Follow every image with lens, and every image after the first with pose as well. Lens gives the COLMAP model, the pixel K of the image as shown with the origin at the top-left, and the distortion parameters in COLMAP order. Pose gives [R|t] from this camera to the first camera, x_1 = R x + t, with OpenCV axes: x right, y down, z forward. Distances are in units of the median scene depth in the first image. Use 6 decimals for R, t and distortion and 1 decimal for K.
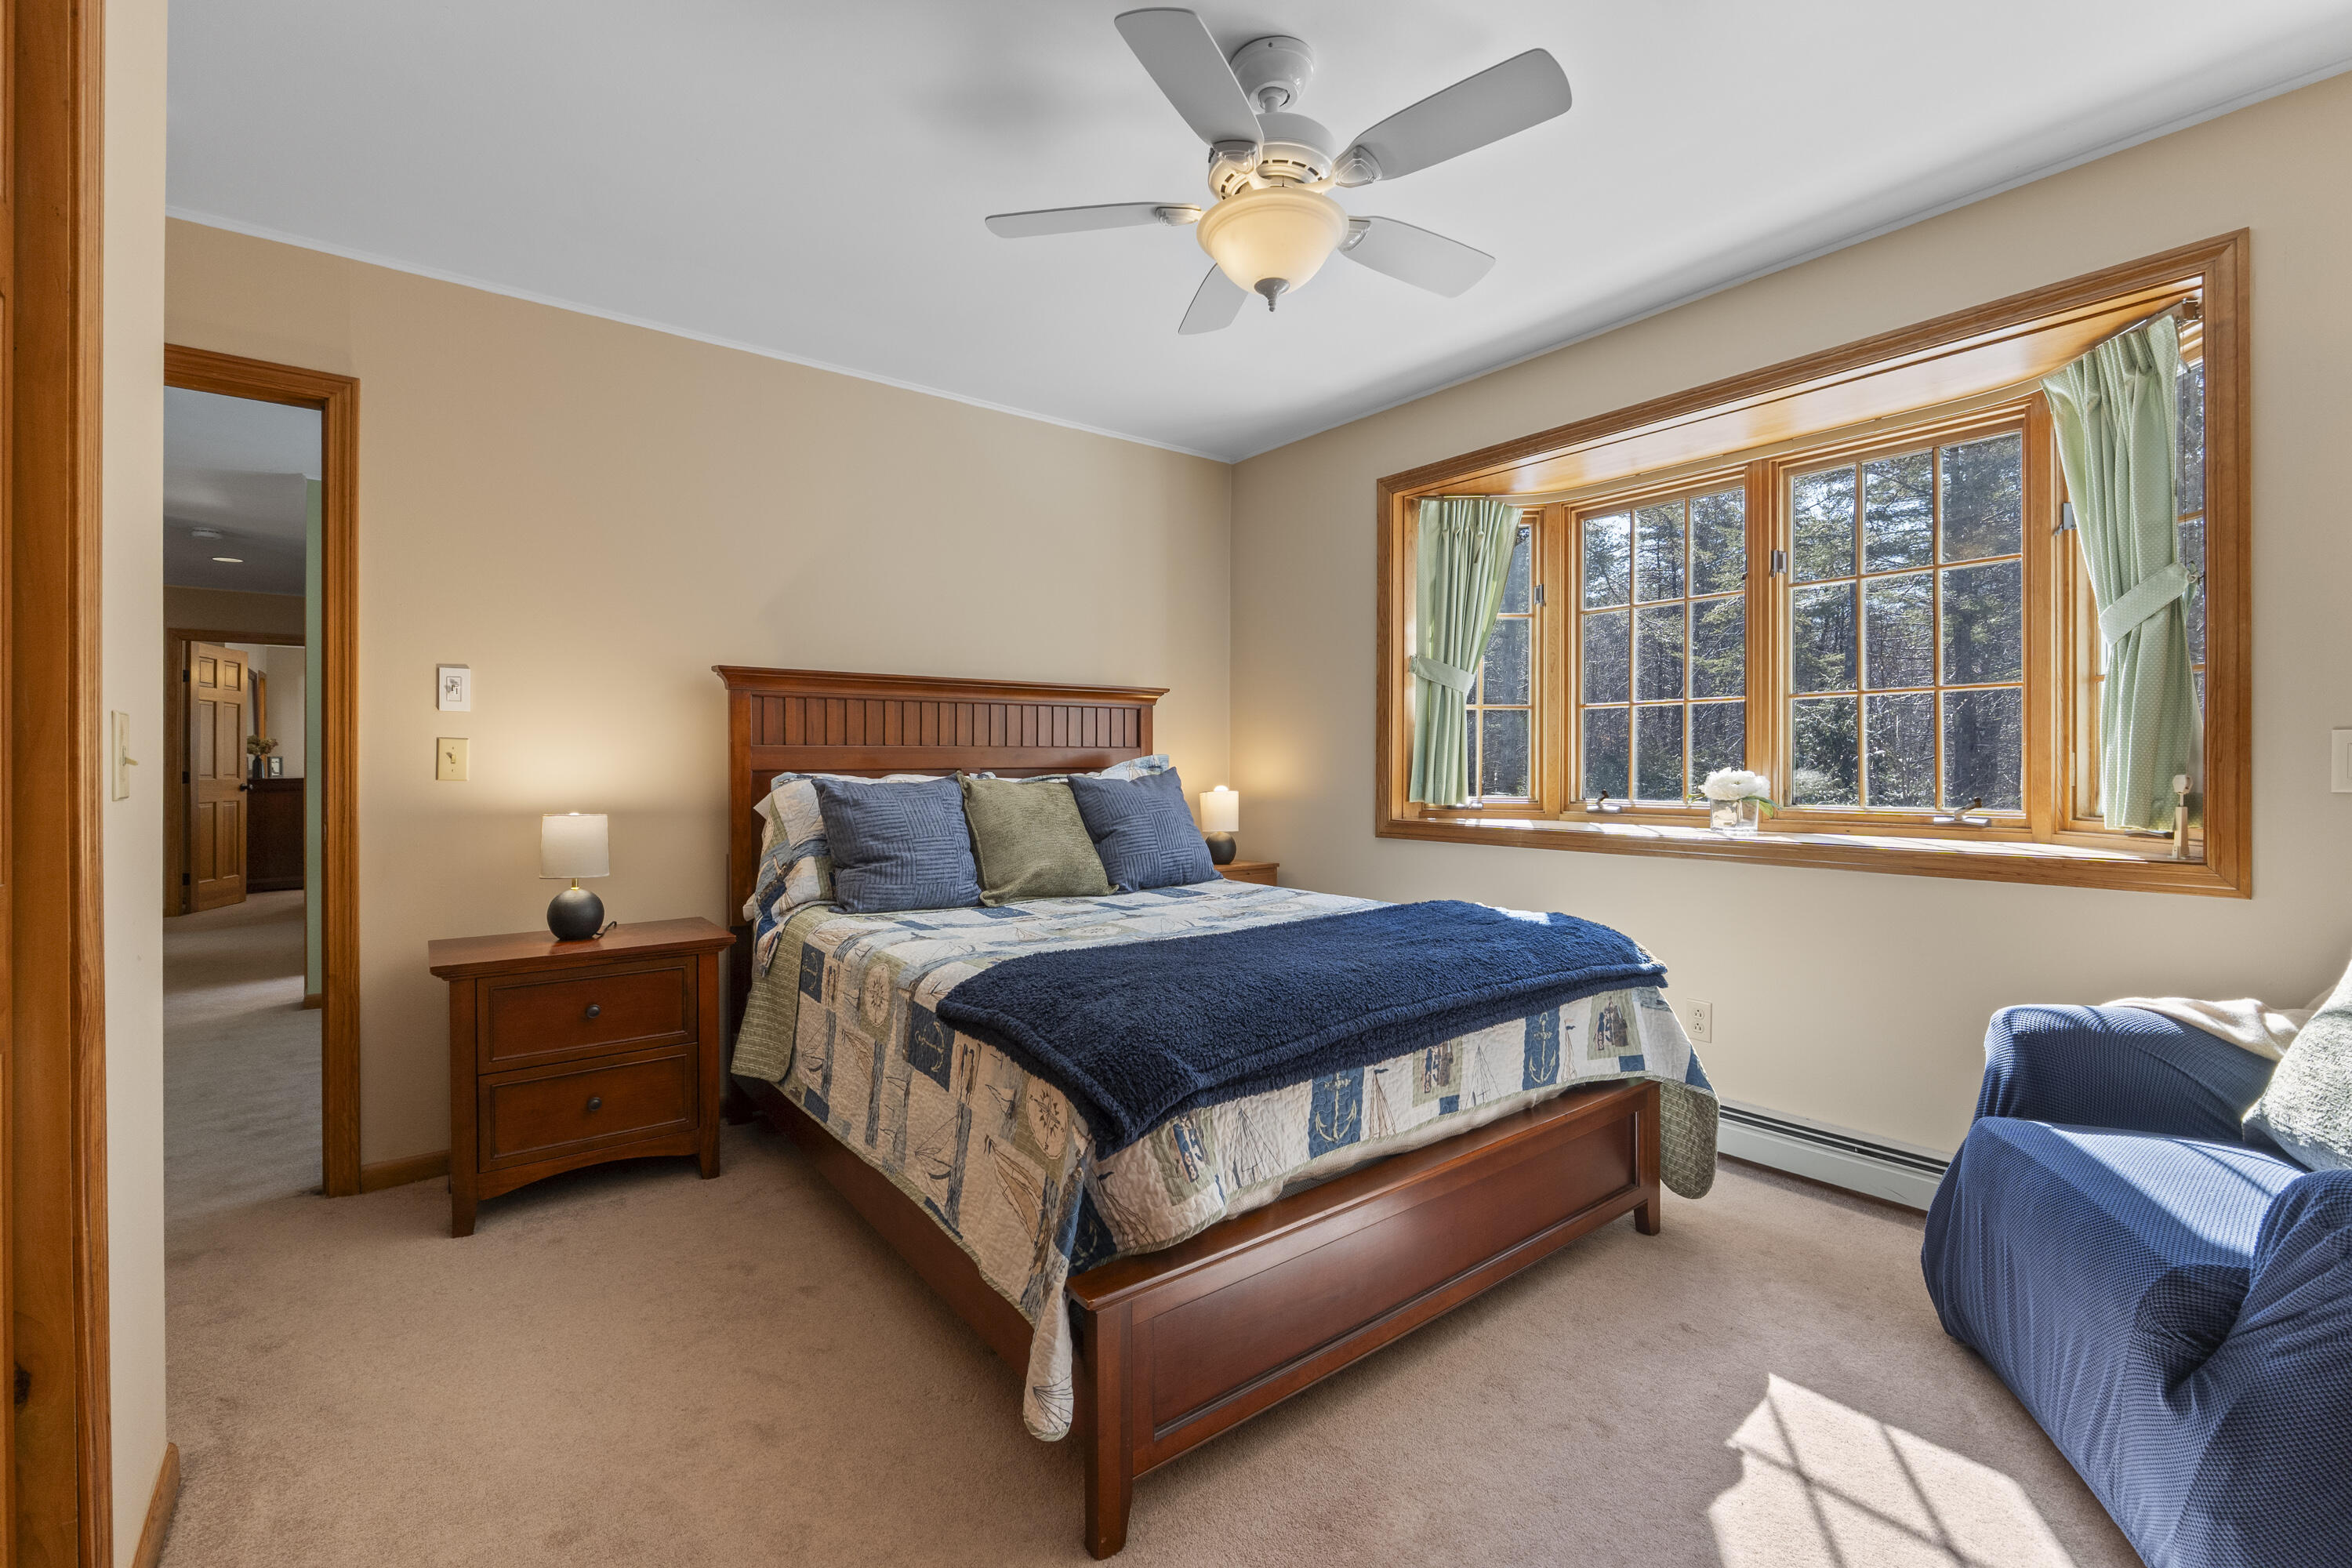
lens RADIAL K [[998.5, 0, 1169.6], [0, 998.5, 766.1], [0, 0, 1]] dist [-0.012094, -0.000015]
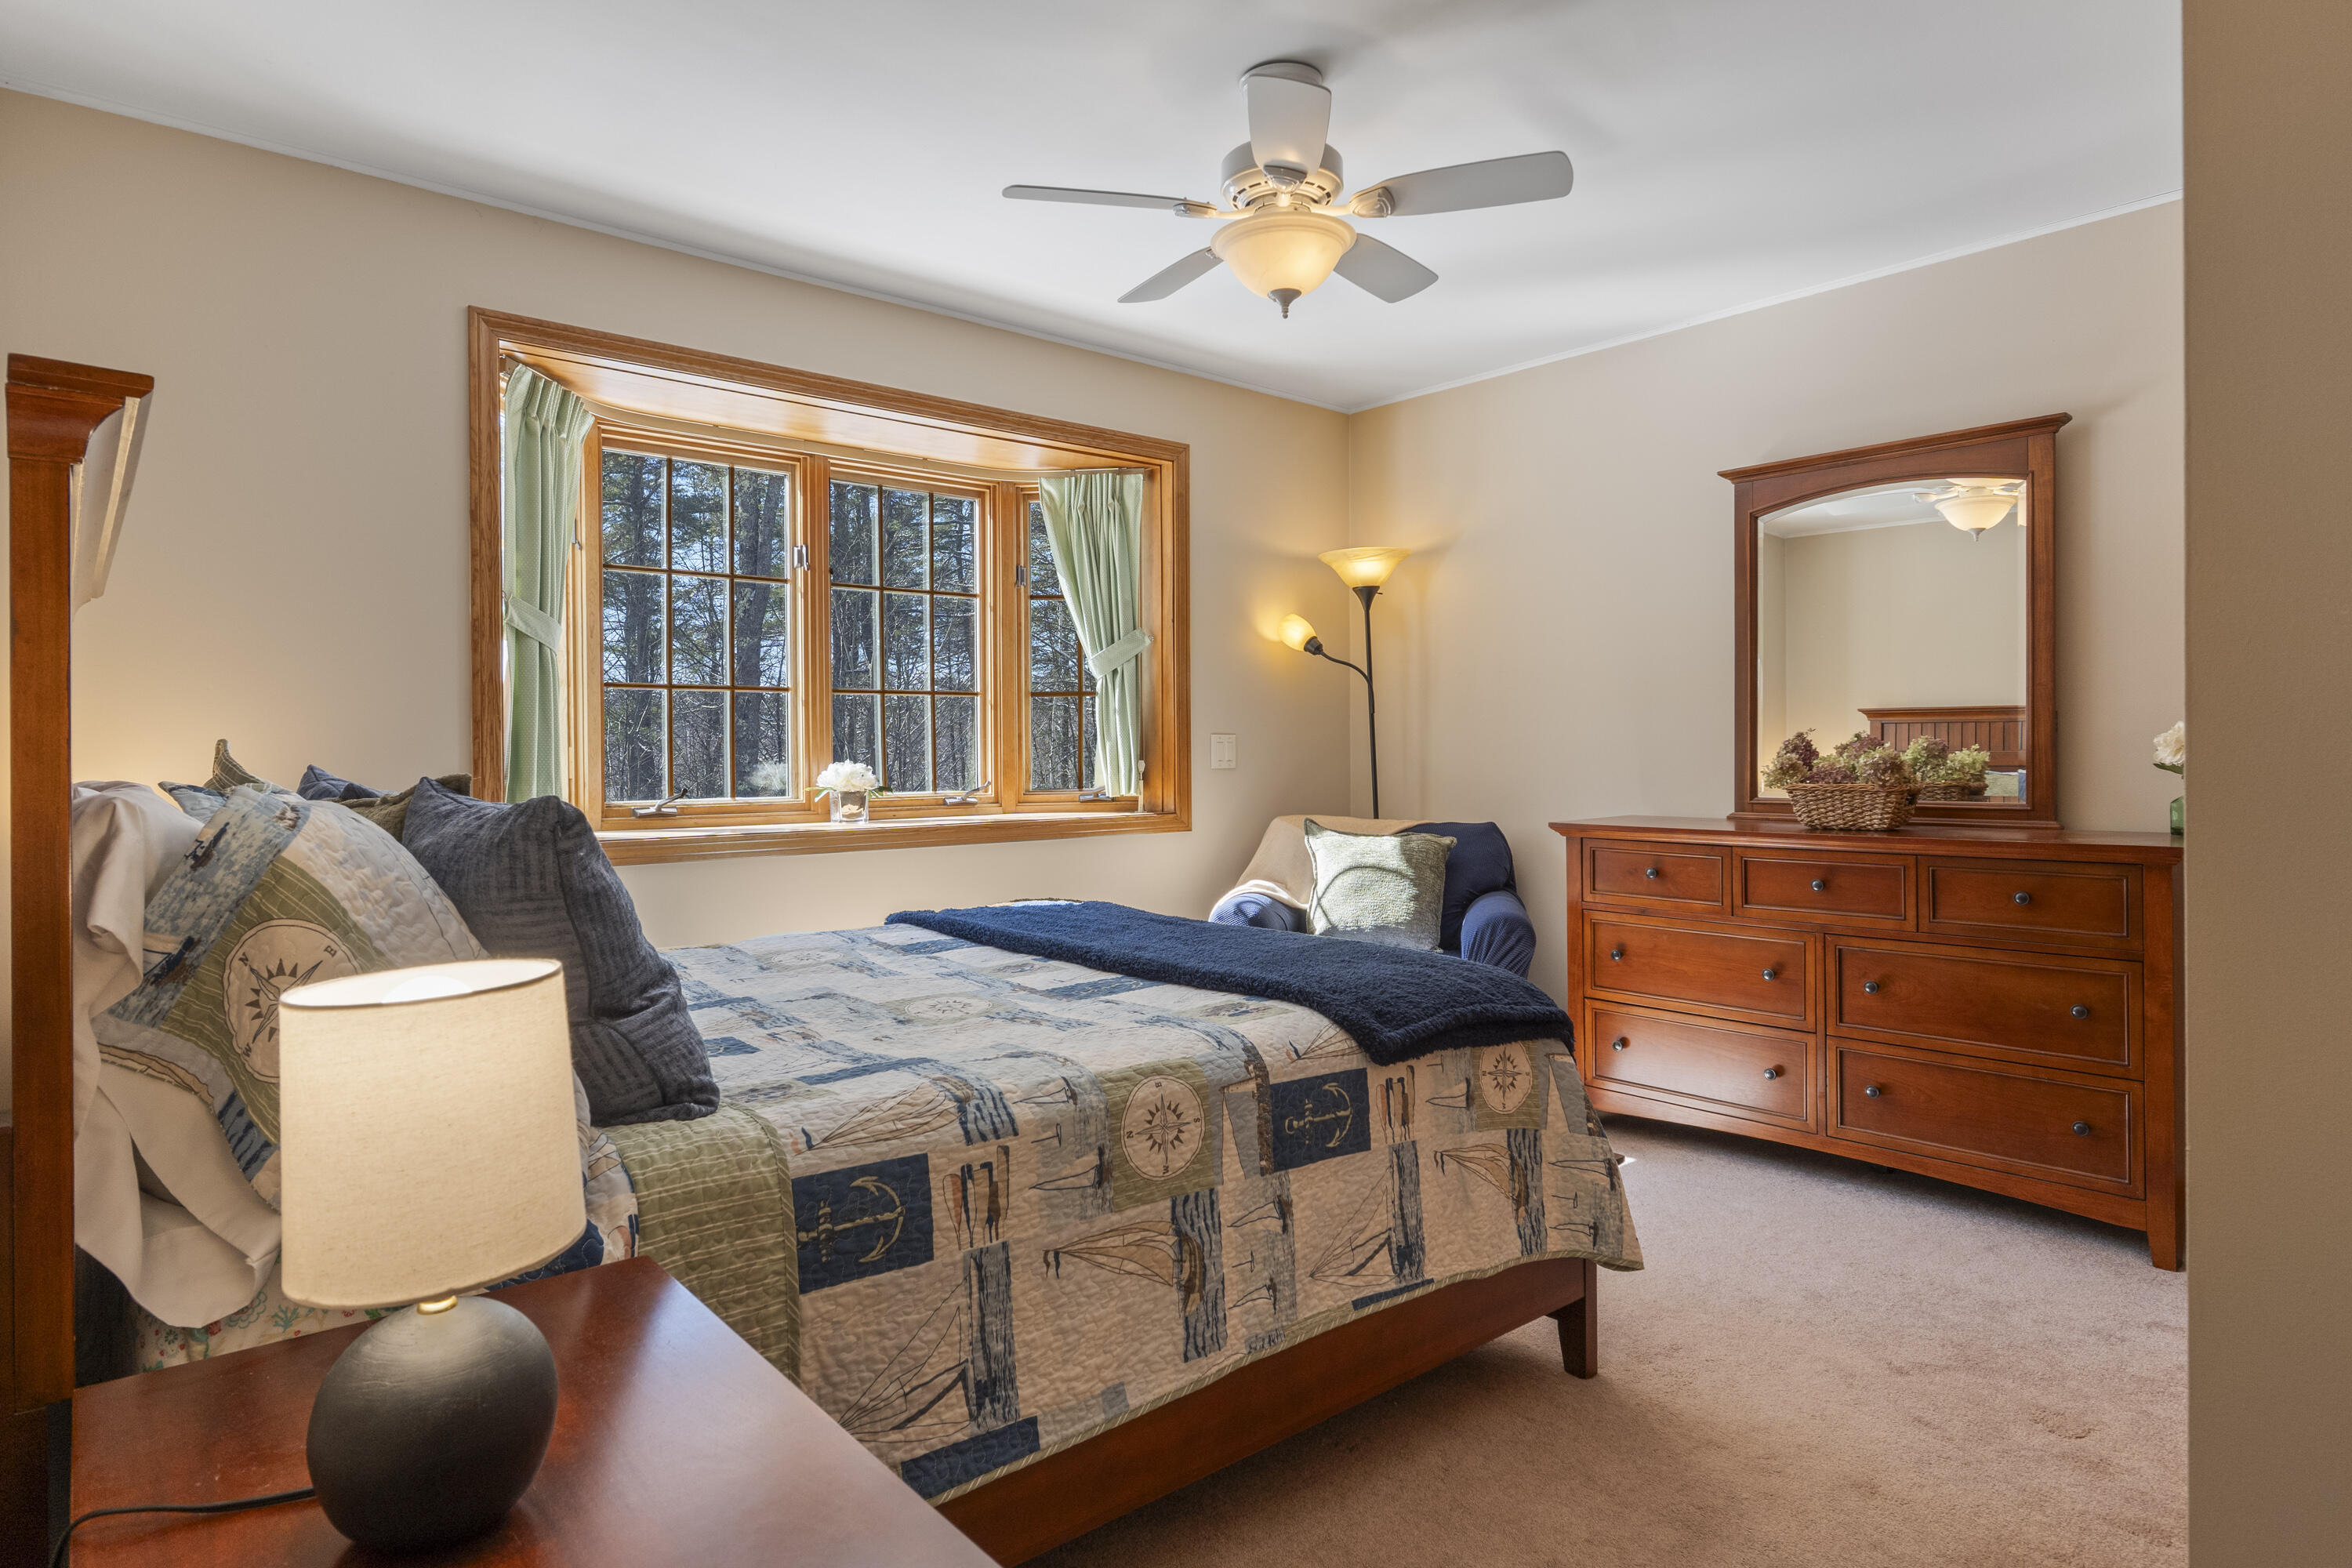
lens RADIAL K [[1312.8, 0, 1172.9], [0, 1312.8, 759.6], [0, 0, 1]] dist [-0.000768, -0.000092]
pose [[-0.044424, -0.000768, 0.999012, -1.072389], [0.009420, 0.999955, 0.001188, 0.003611], [-0.998968, 0.009464, -0.044415, 1.001465]]
